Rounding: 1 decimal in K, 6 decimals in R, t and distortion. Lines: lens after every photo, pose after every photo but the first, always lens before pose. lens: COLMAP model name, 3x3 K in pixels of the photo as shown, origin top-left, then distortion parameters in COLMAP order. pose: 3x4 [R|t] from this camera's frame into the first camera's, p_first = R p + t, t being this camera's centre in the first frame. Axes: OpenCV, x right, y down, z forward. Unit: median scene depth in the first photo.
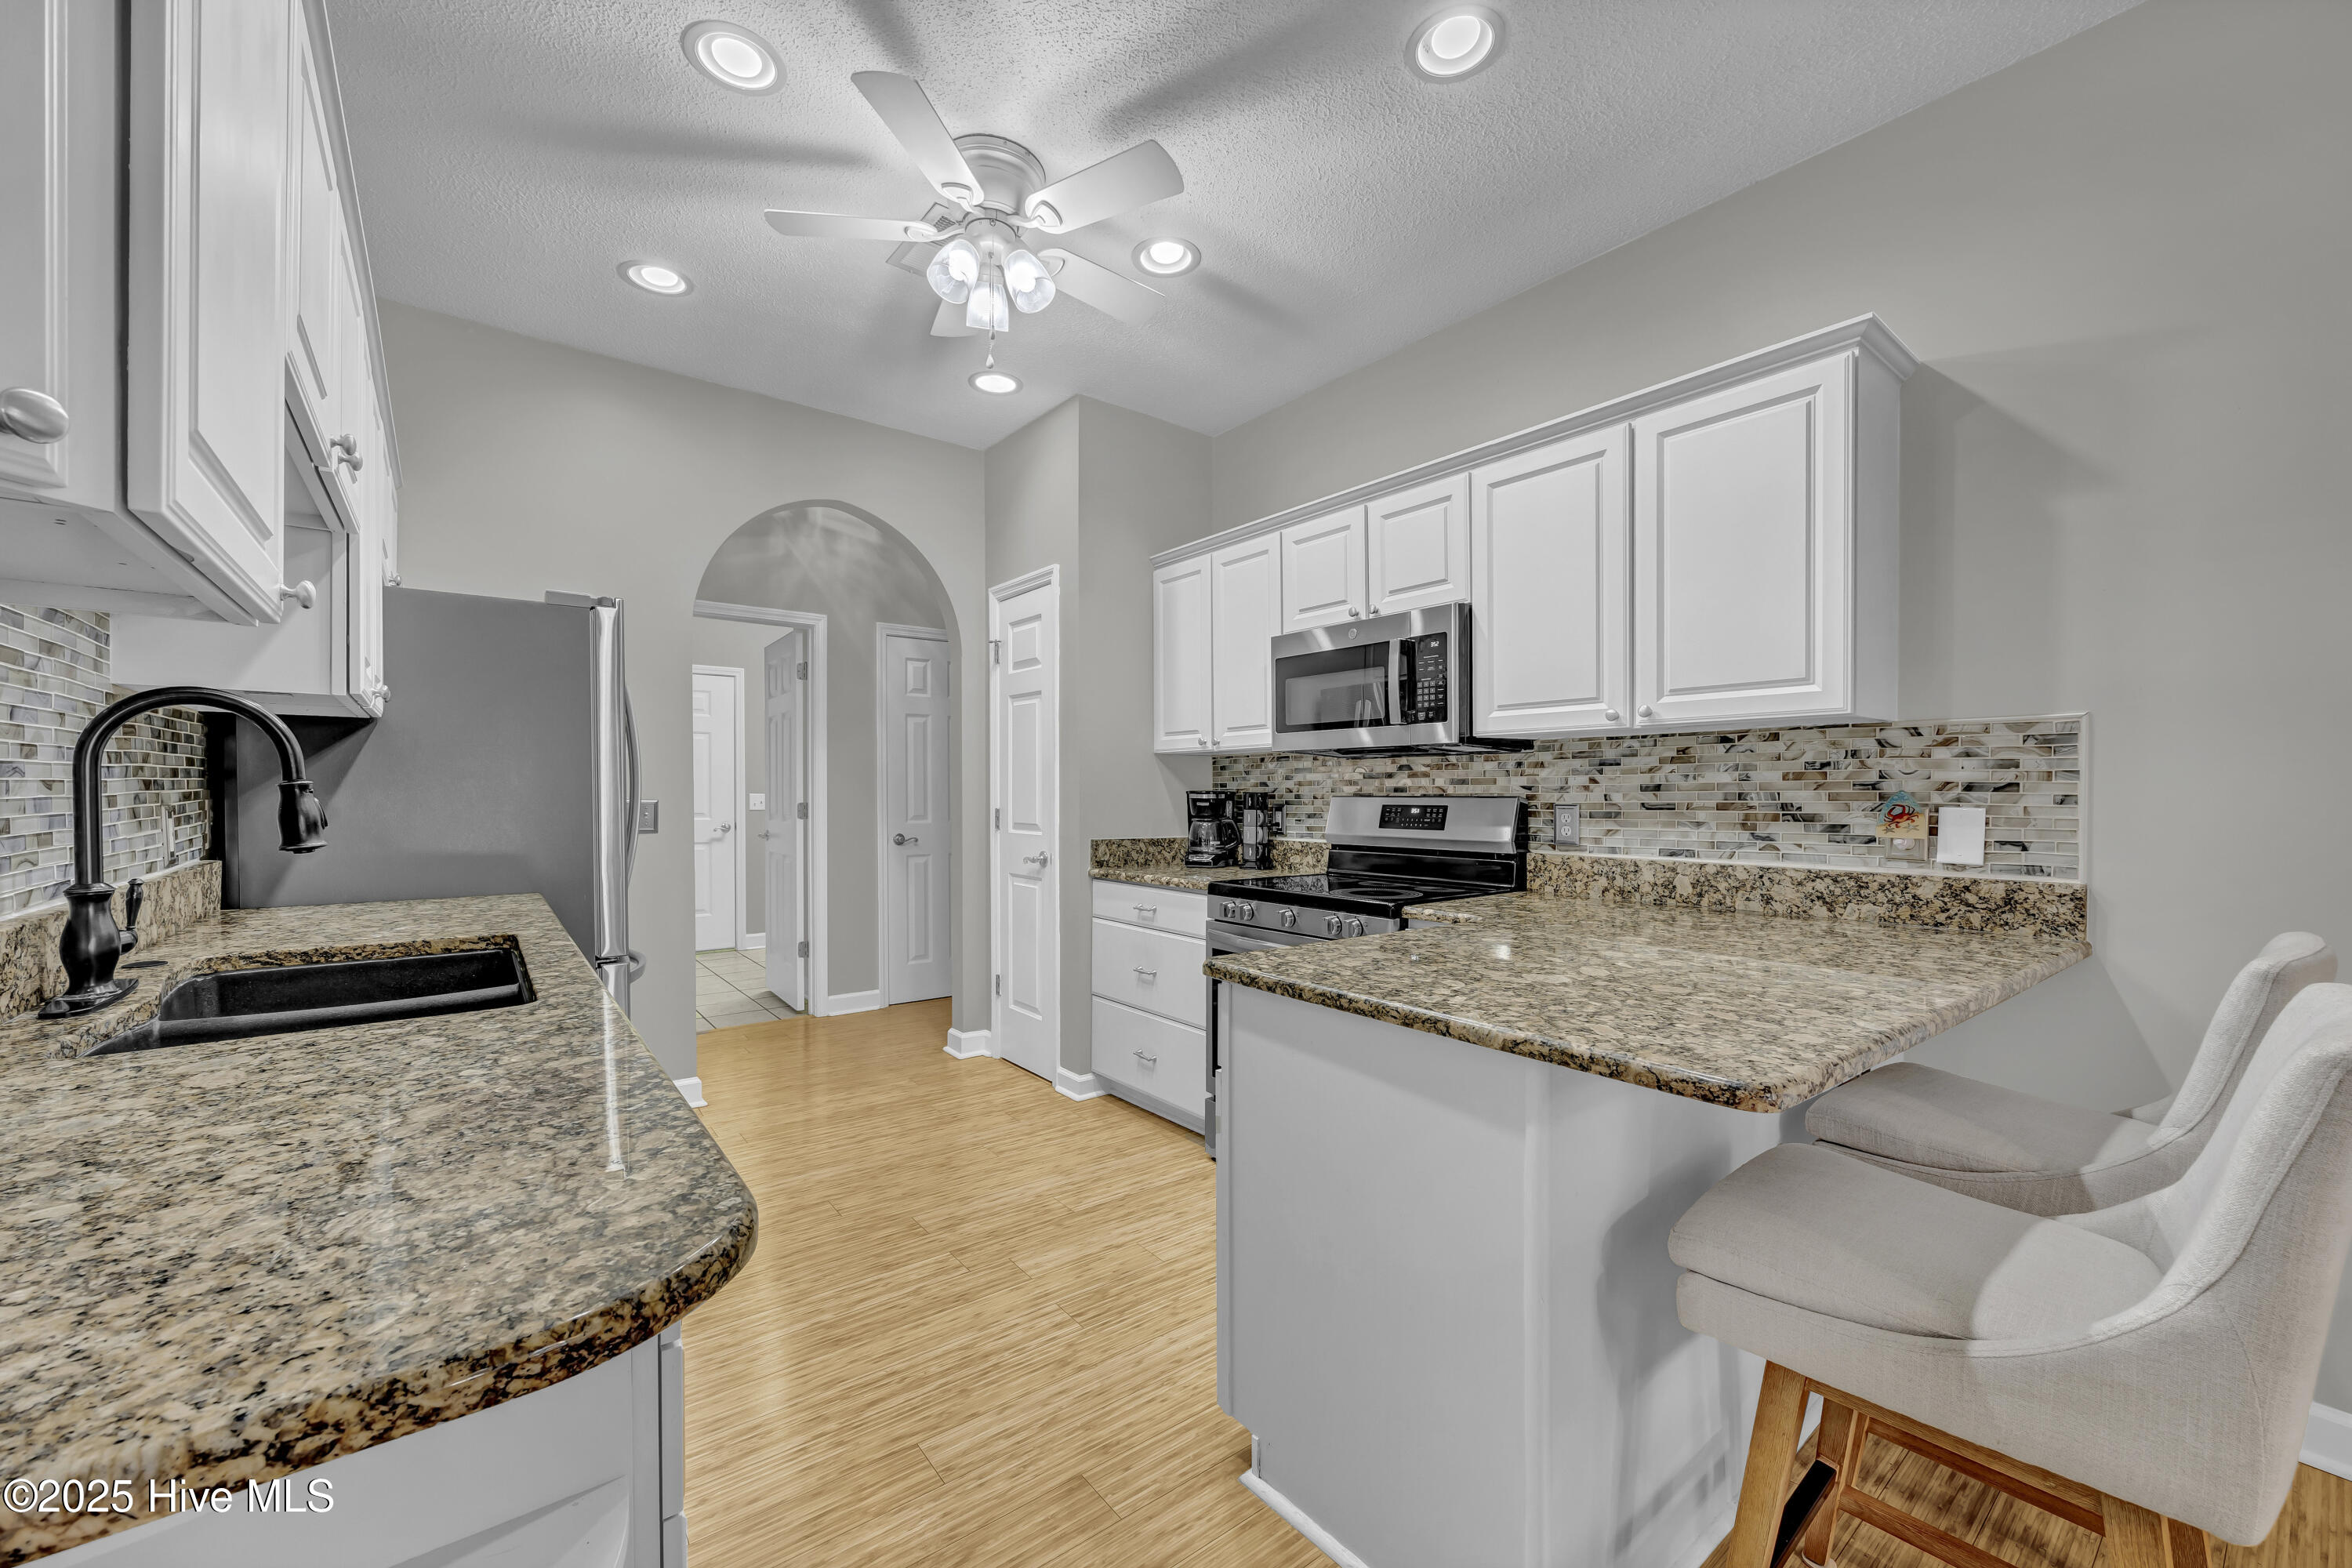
lens RADIAL K [[911.7, 0, 1182.2], [0, 911.7, 814.2], [0, 0, 1]] dist [-0.001395, -0.001297]
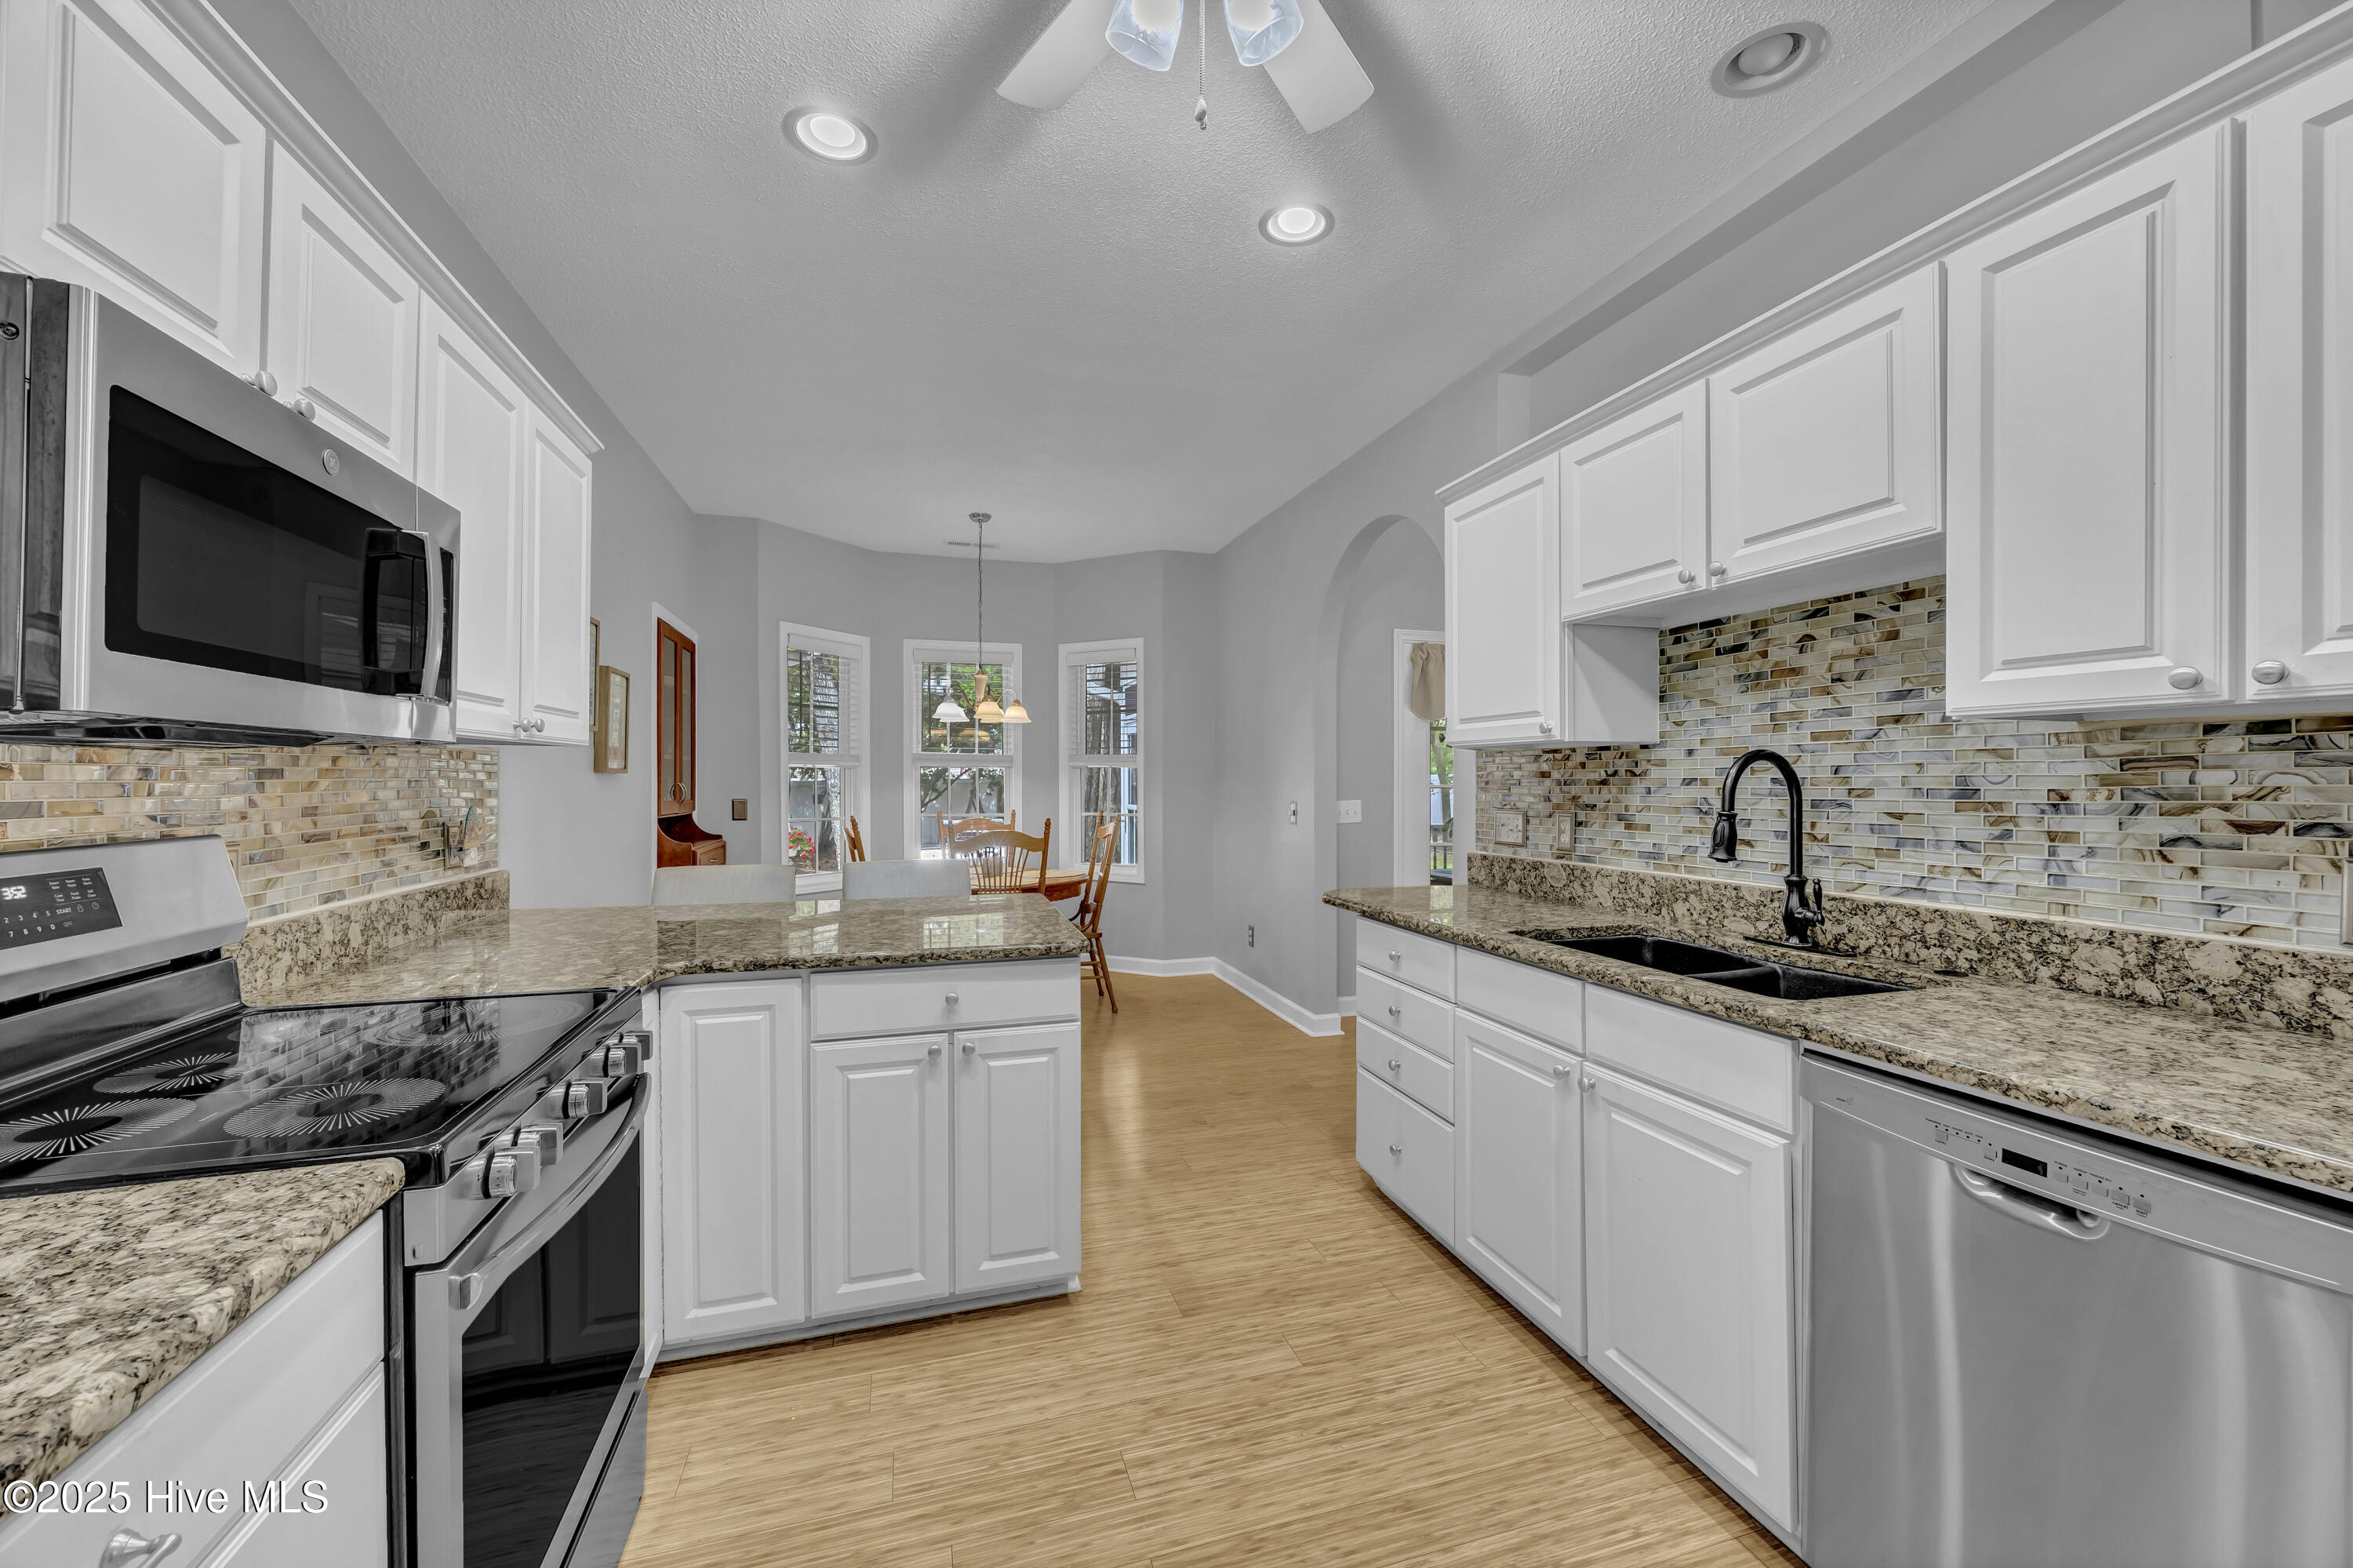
lens RADIAL K [[912.1, 0, 1189.3], [0, 912.1, 780.5], [0, 0, 1]] dist [-0.001395, -0.001297]
pose [[-0.938763, -0.004063, 0.344540, -0.382443], [0.004656, 0.999690, 0.024474, -0.069349], [-0.344532, 0.024580, -0.938453, 1.471980]]
